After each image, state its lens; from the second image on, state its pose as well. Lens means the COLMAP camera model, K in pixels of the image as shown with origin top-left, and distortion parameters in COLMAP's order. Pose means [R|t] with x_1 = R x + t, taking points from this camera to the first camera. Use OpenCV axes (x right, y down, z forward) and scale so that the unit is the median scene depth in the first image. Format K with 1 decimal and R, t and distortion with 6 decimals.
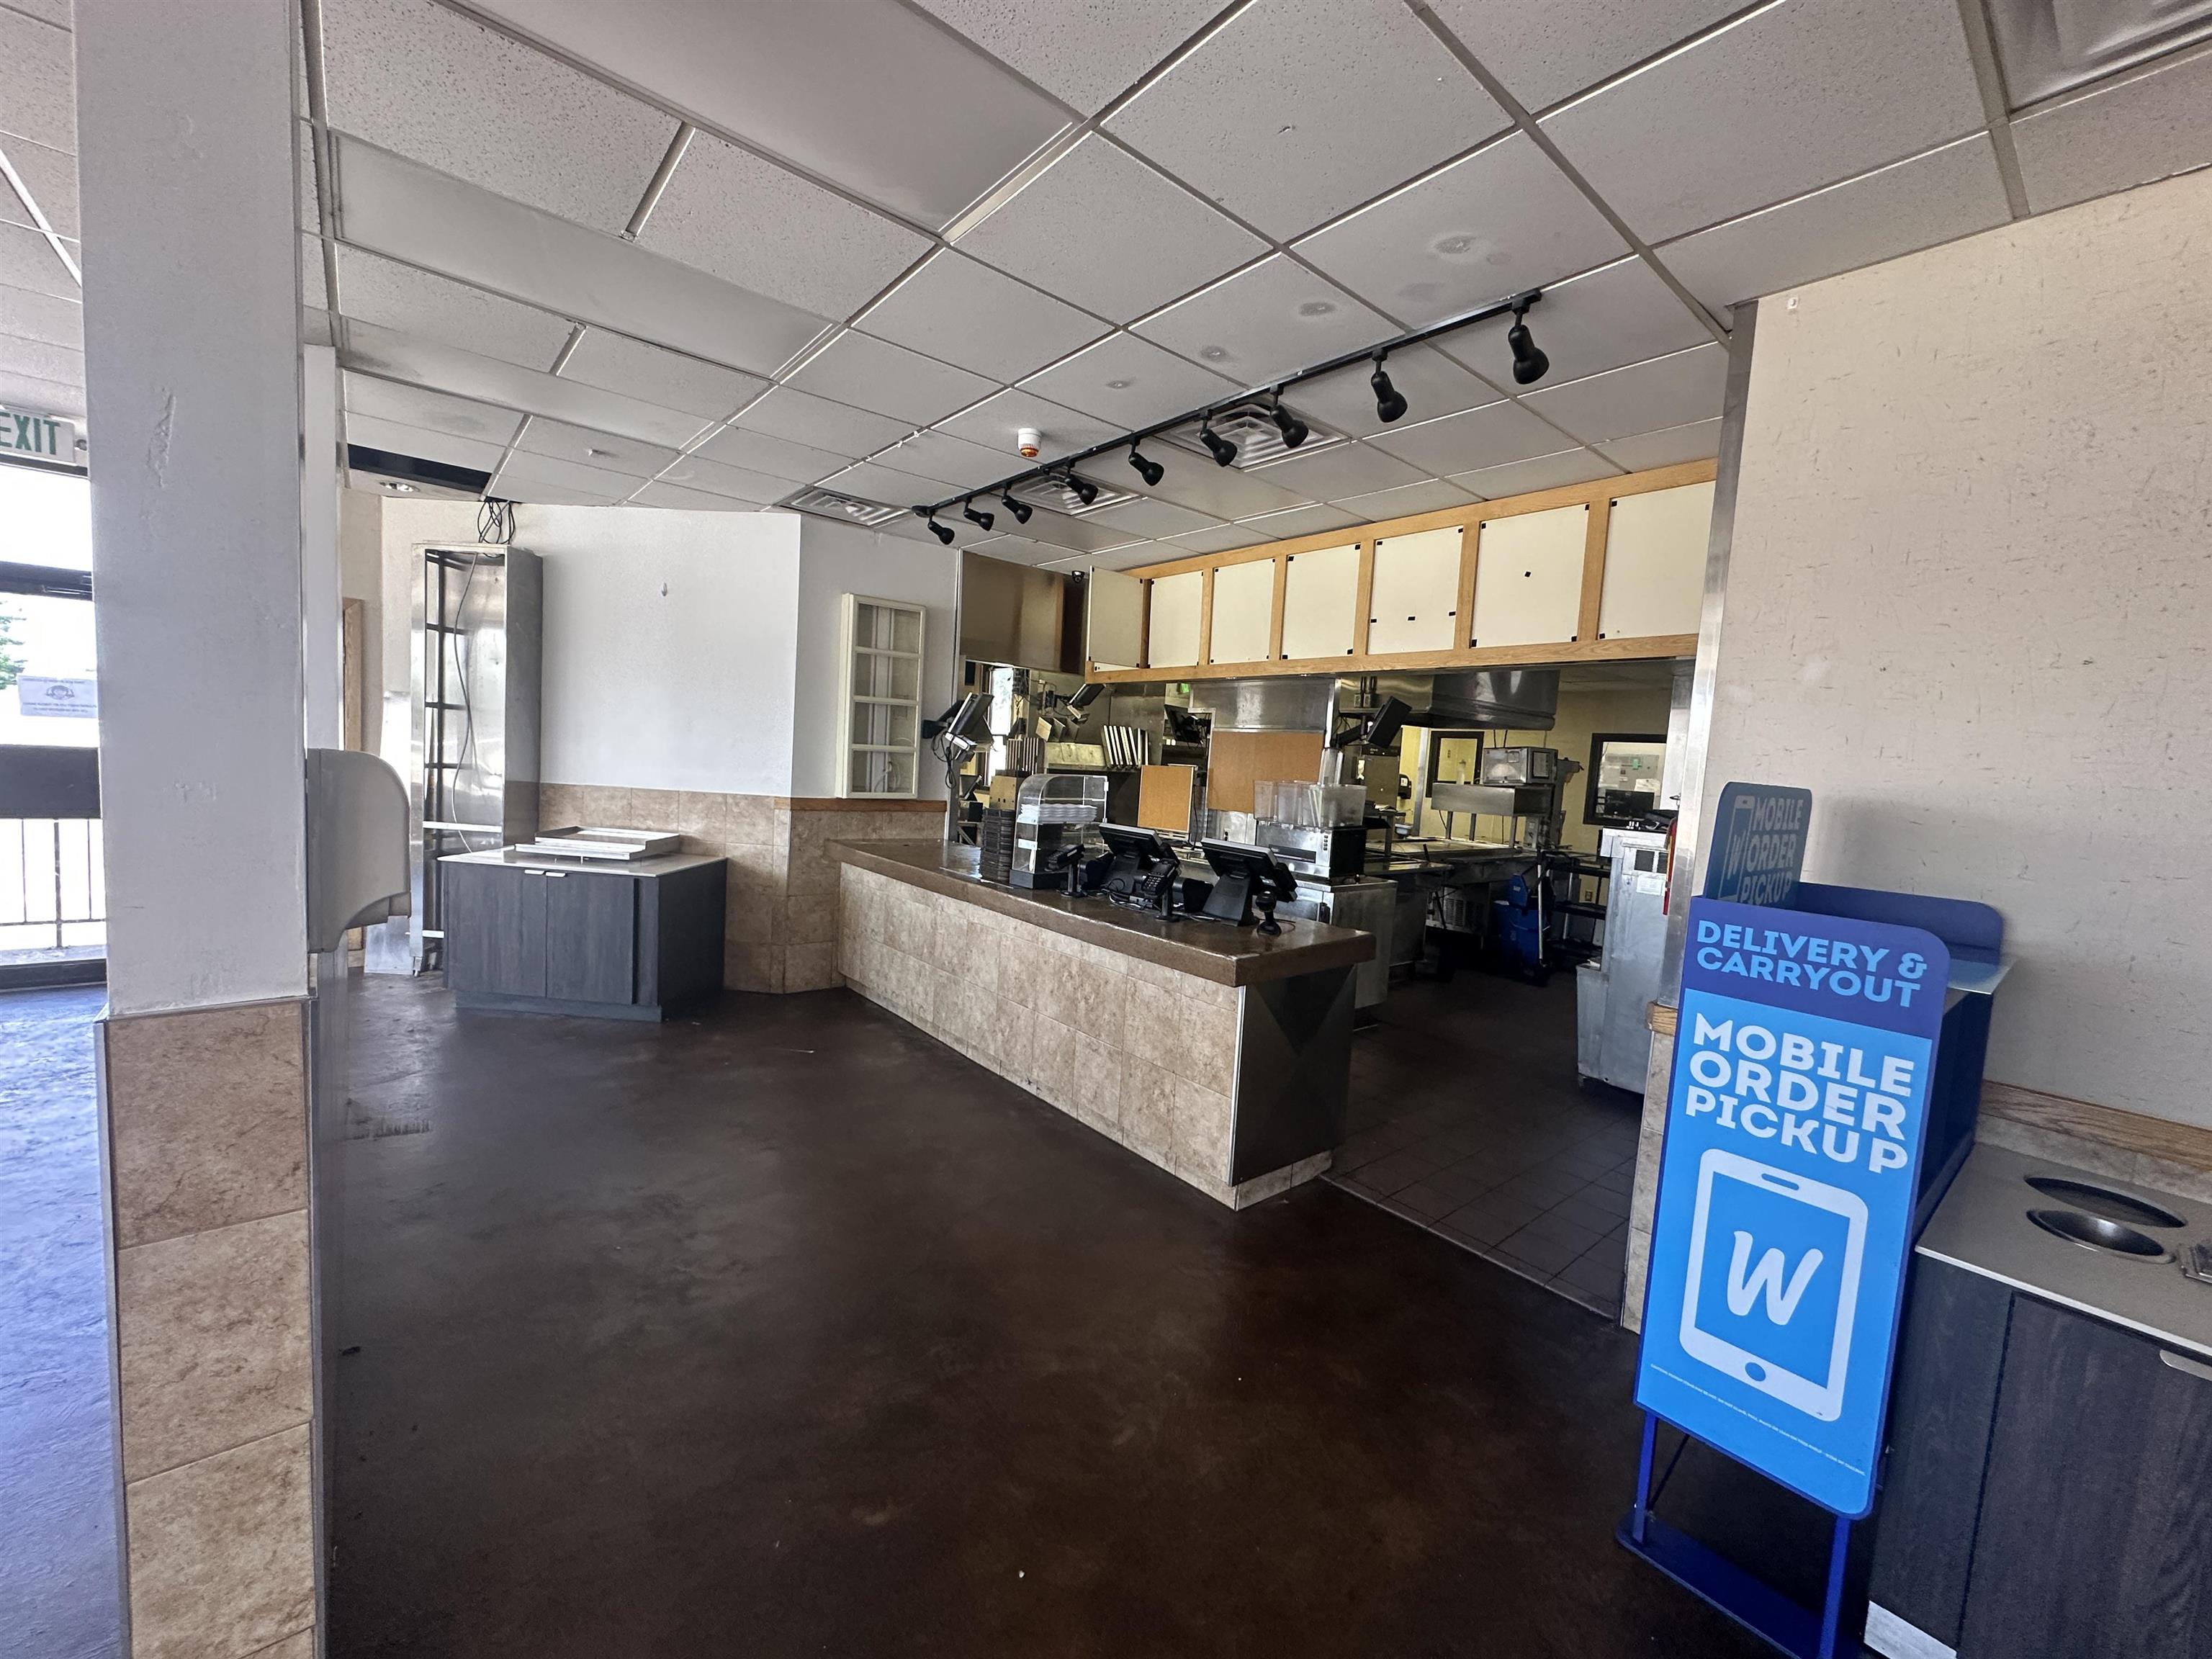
lens RADIAL K [[885.9, 0, 1106.0], [0, 885.9, 829.5], [0, 0, 1]] dist [-0.002131, -0.000190]
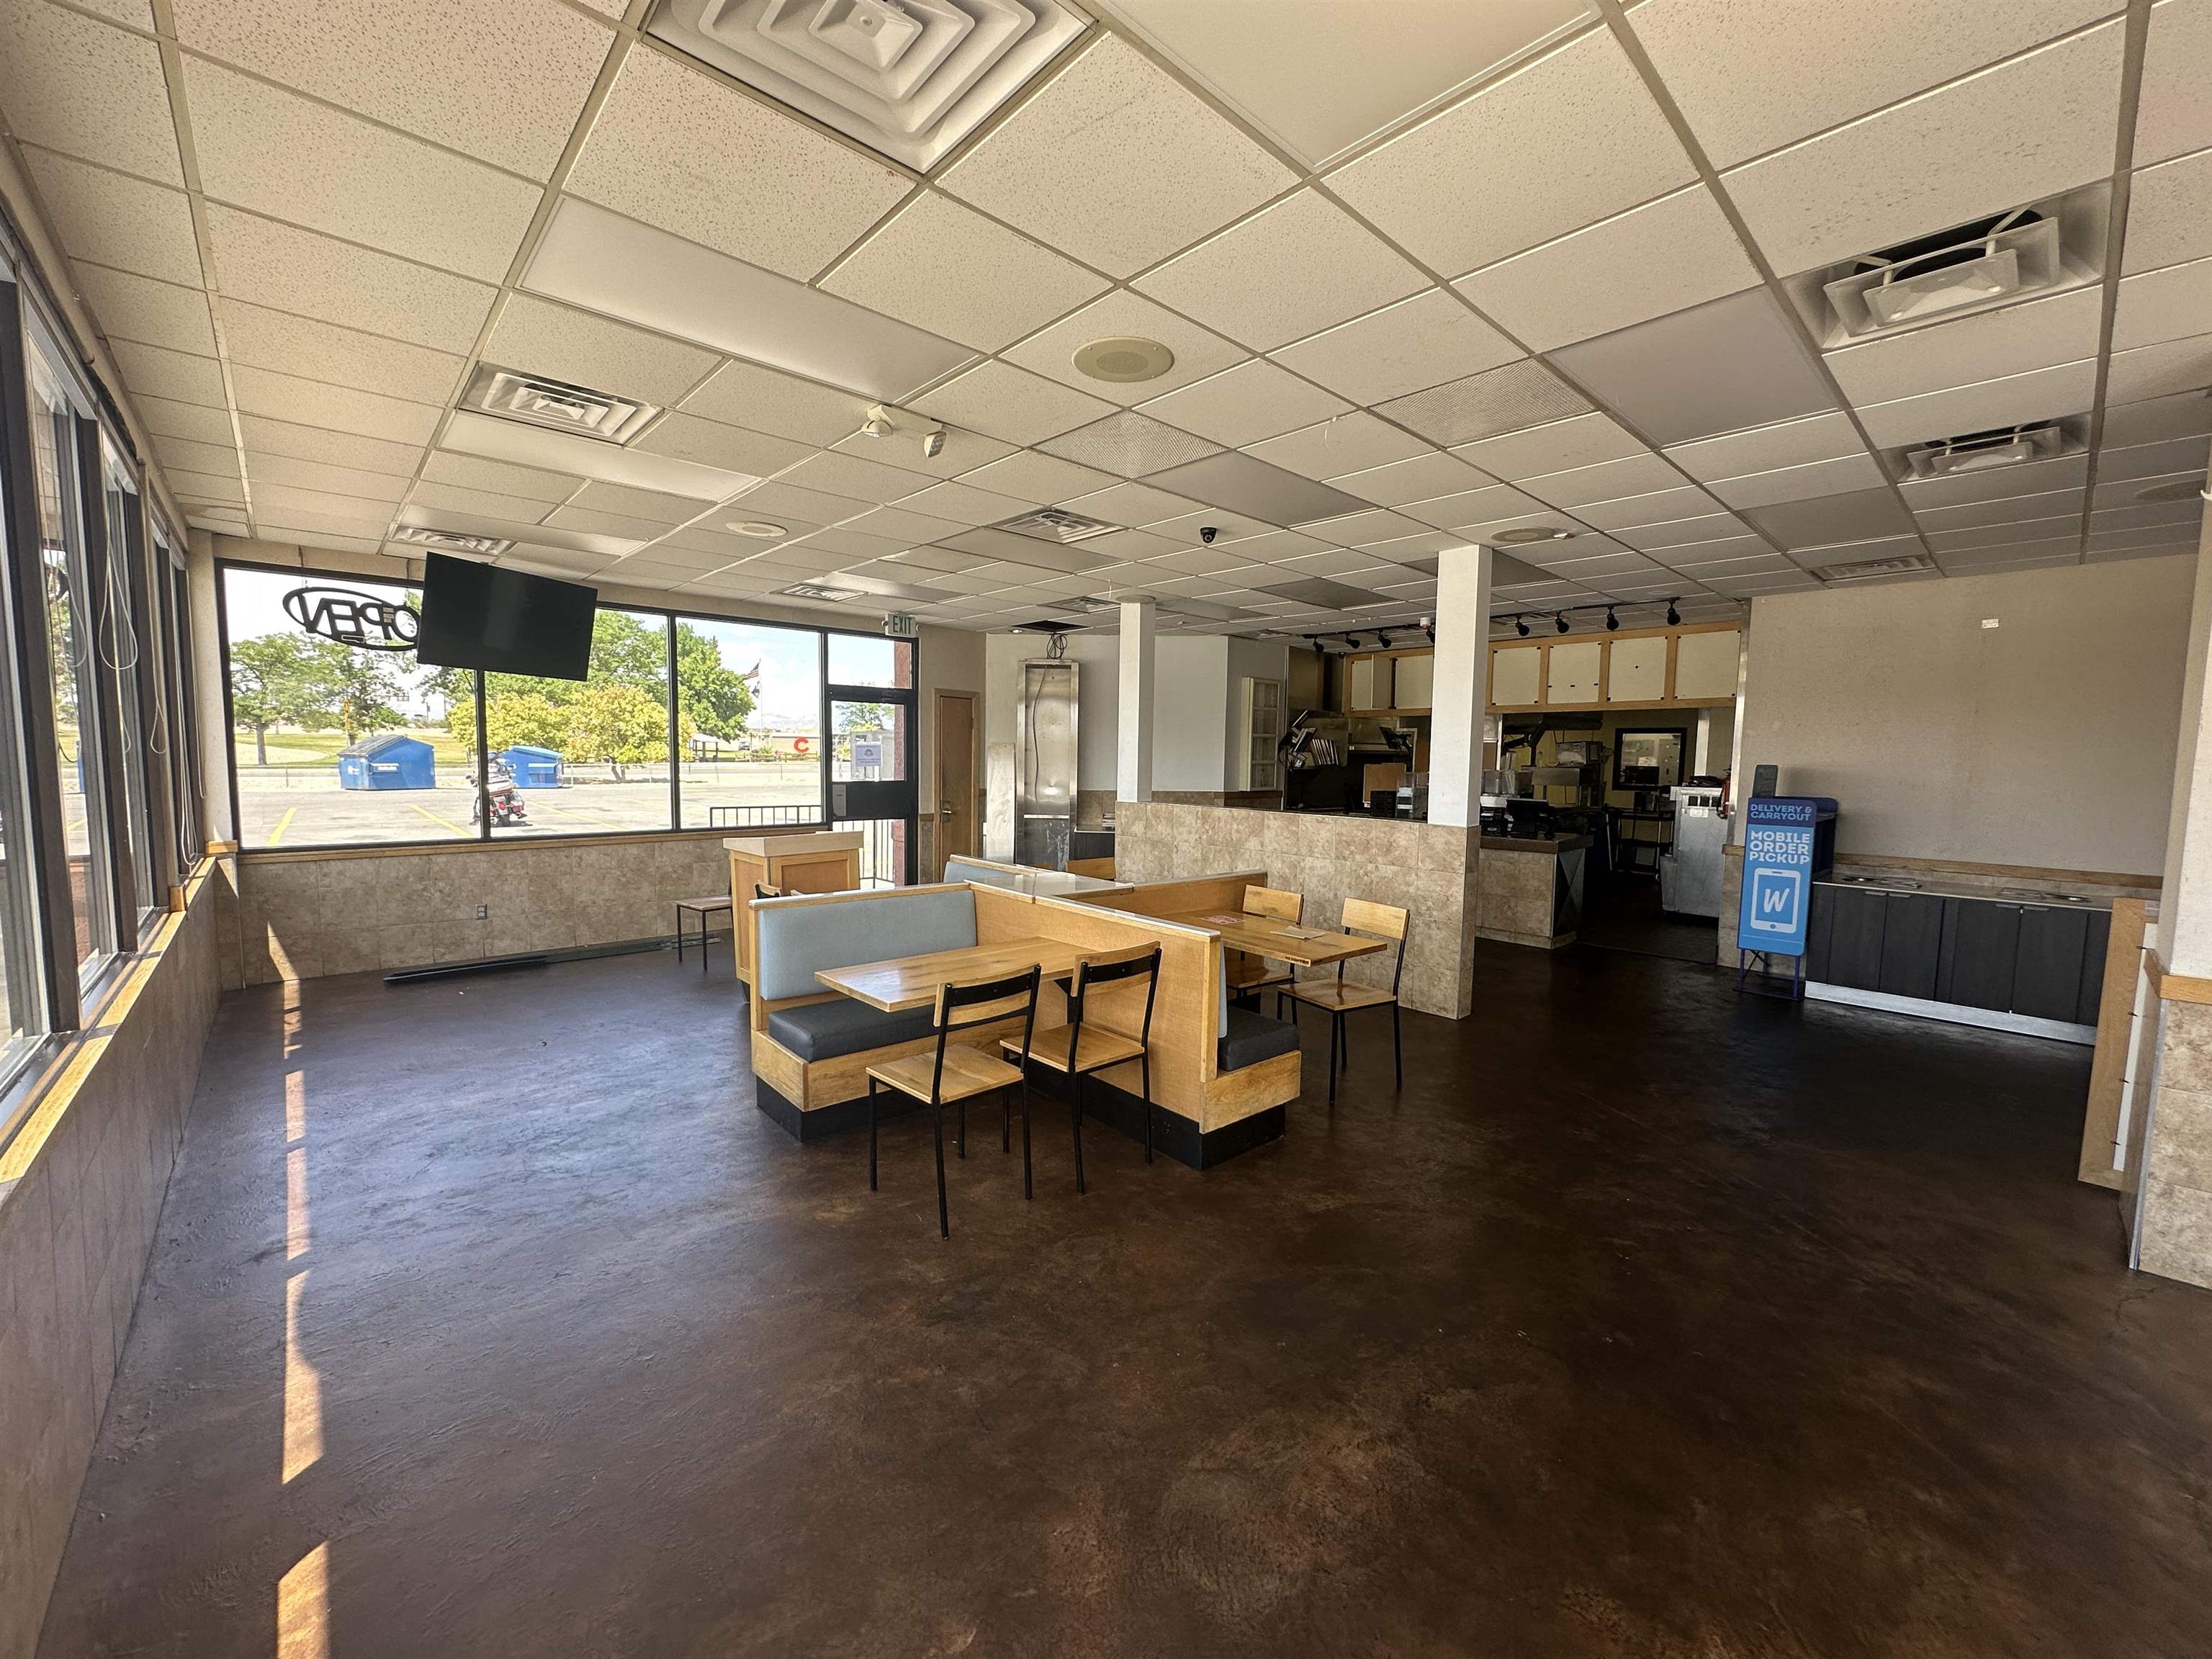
lens RADIAL K [[885.9, 0, 1106.0], [0, 885.9, 829.5], [0, 0, 1]] dist [-0.002131, -0.000190]
pose [[0.997816, -0.048593, 0.044742, -1.101277], [0.048369, 0.998811, 0.006066, 0.029696], [-0.044984, -0.003888, 0.998980, -1.288660]]
